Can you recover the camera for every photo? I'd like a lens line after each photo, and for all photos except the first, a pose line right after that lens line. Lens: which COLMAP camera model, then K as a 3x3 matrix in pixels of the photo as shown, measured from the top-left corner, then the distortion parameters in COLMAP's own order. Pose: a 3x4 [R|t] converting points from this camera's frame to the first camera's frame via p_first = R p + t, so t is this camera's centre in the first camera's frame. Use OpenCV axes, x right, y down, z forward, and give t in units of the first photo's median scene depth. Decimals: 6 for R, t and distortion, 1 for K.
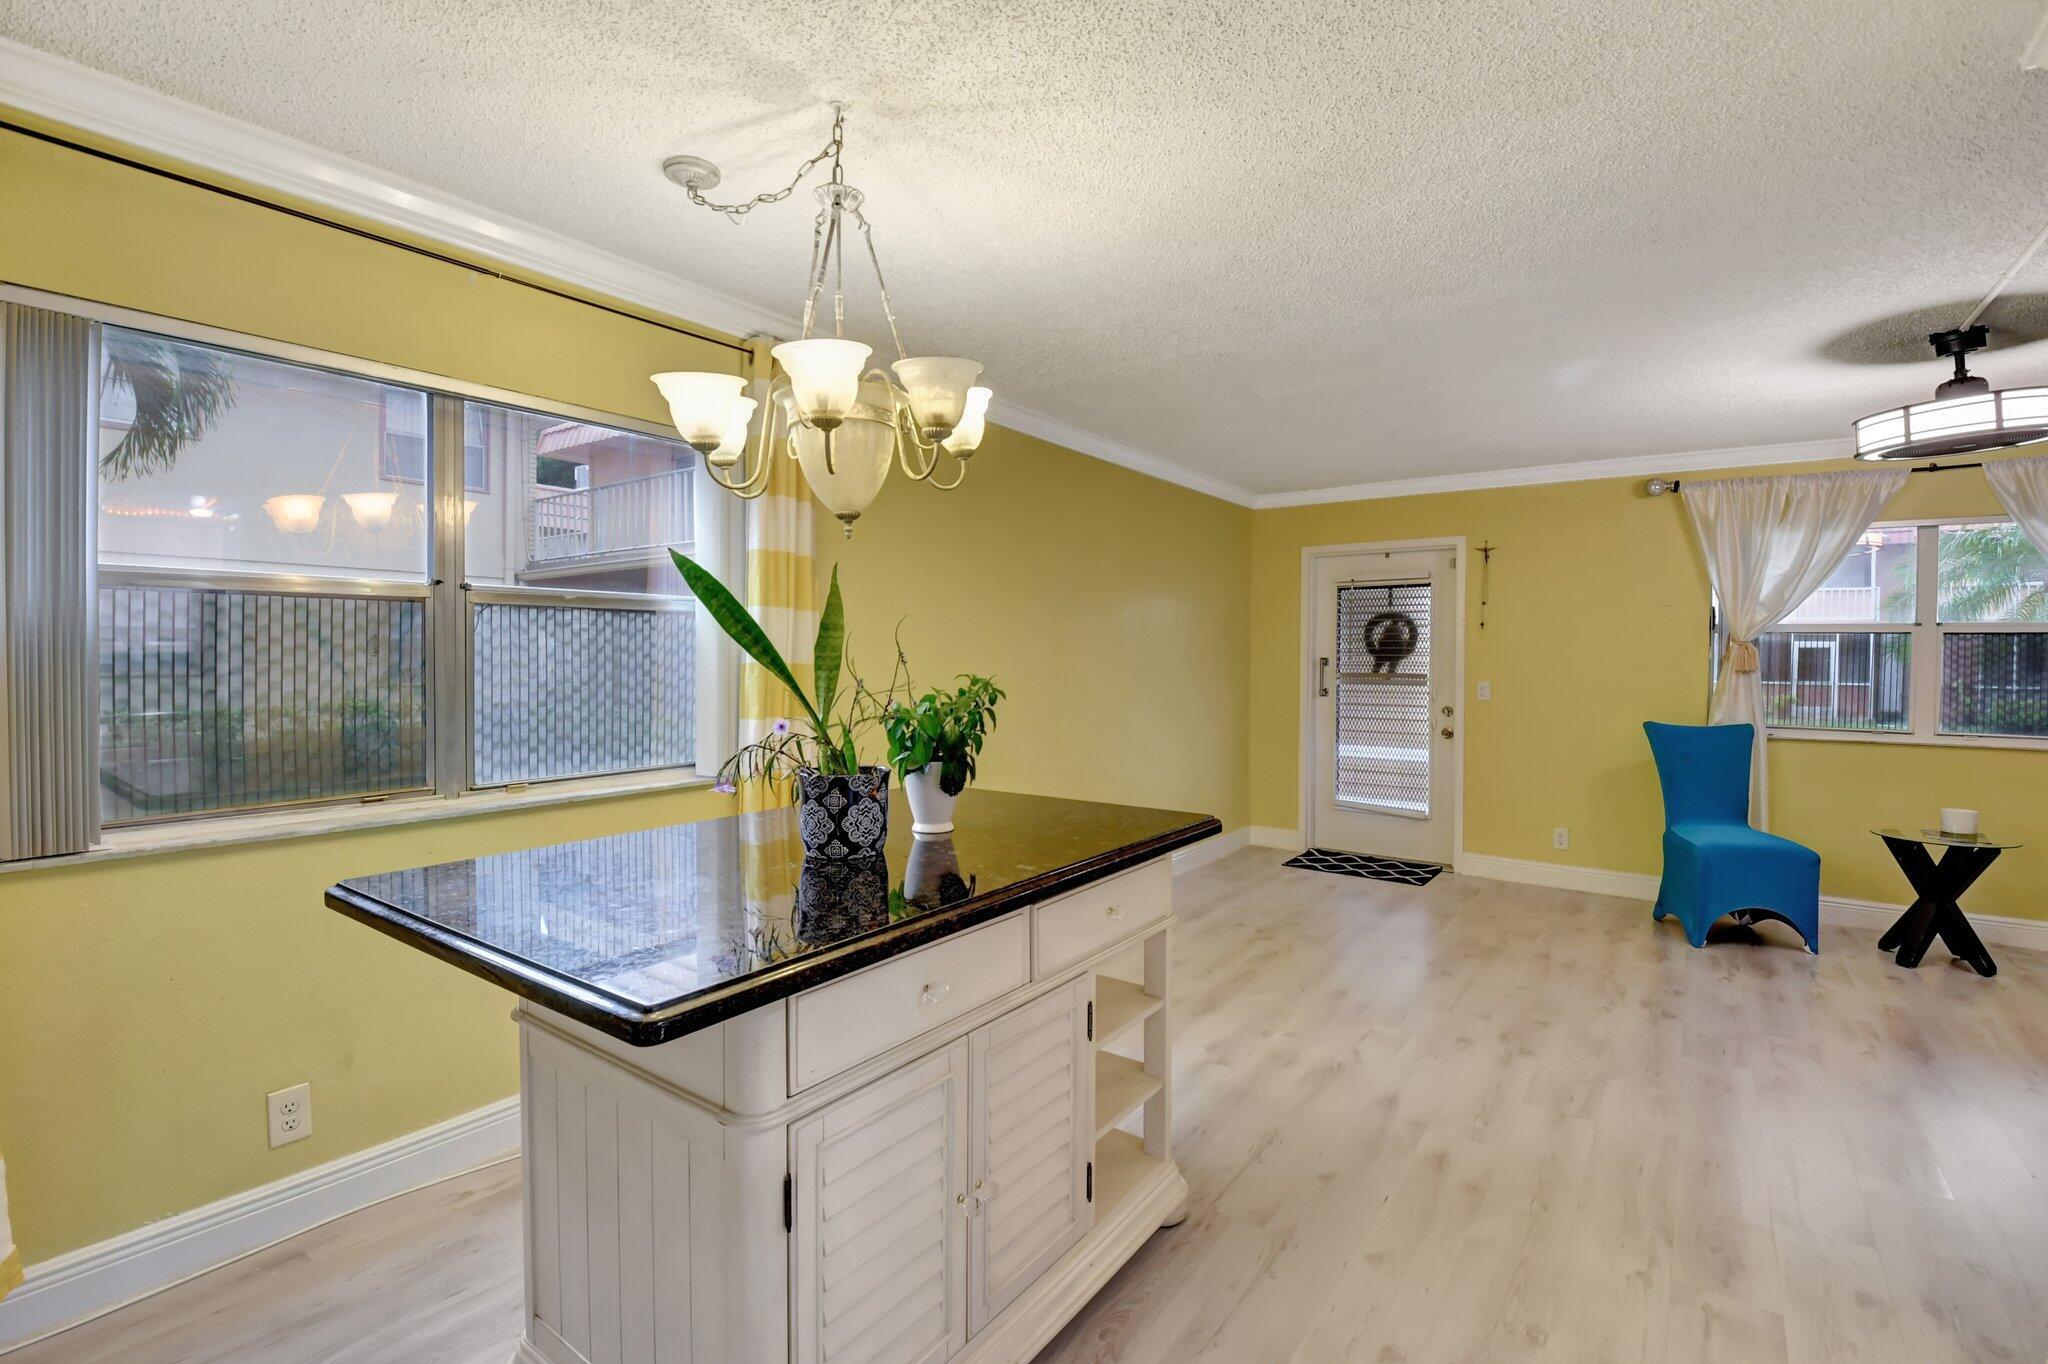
lens RADIAL K [[917.2, 0, 1023.0], [0, 917.2, 669.1], [0, 0, 1]] dist [0.000489, -0.016005]
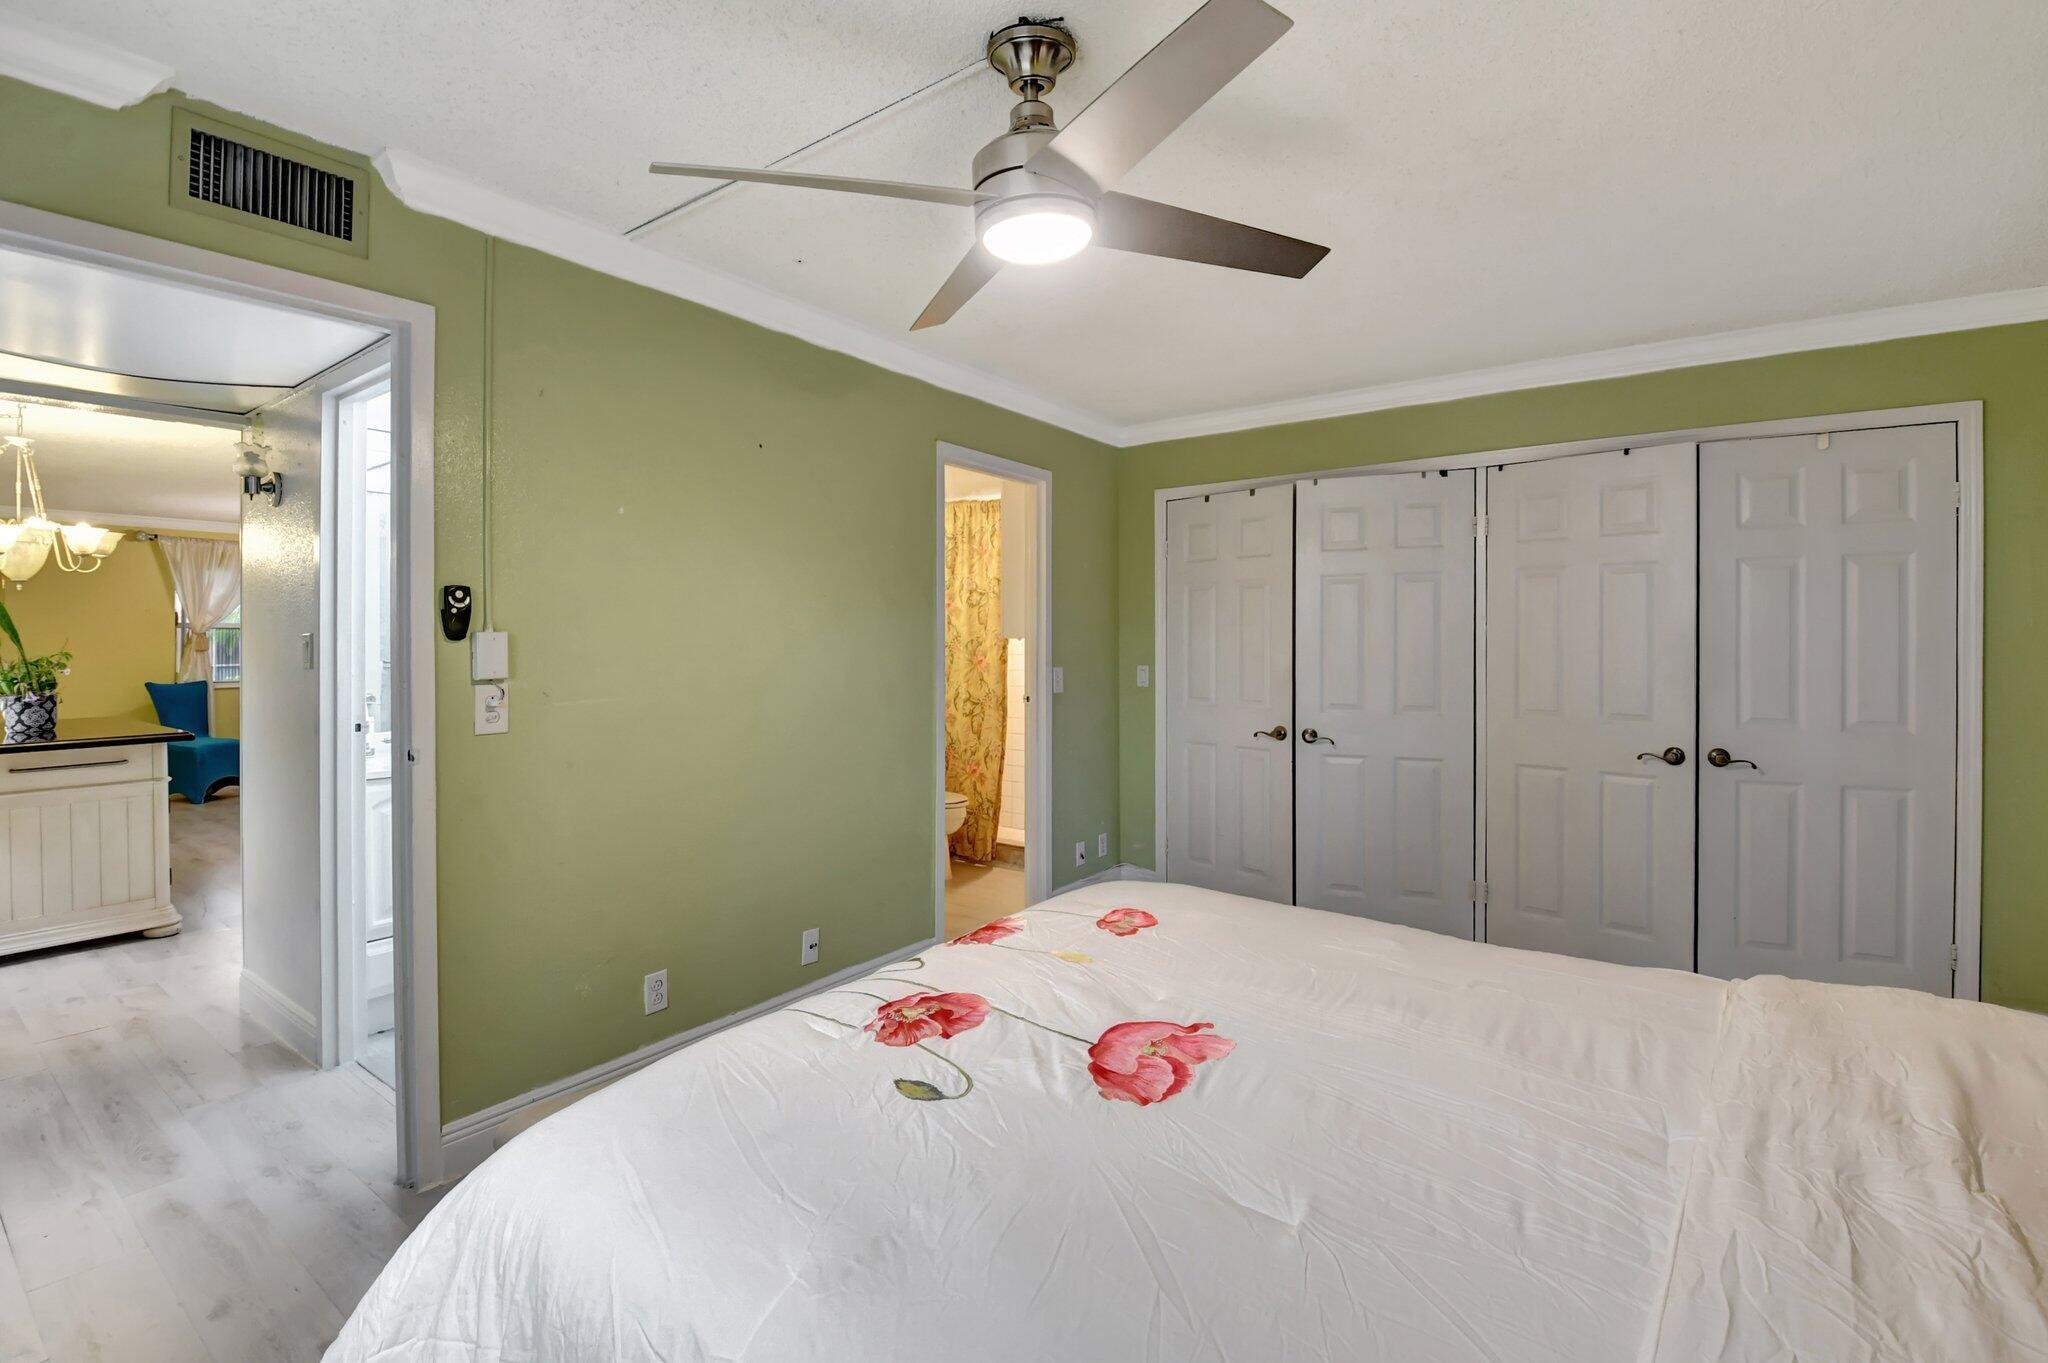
lens RADIAL K [[921.7, 0, 1007.9], [0, 921.7, 641.5], [0, 0, 1]] dist [-0.001625, -0.011035]
pose [[0.013295, -0.004585, 0.999901, -1.350299], [0.016377, 0.999856, 0.004367, 0.004468], [-0.999777, 0.016318, 0.013368, -0.813256]]
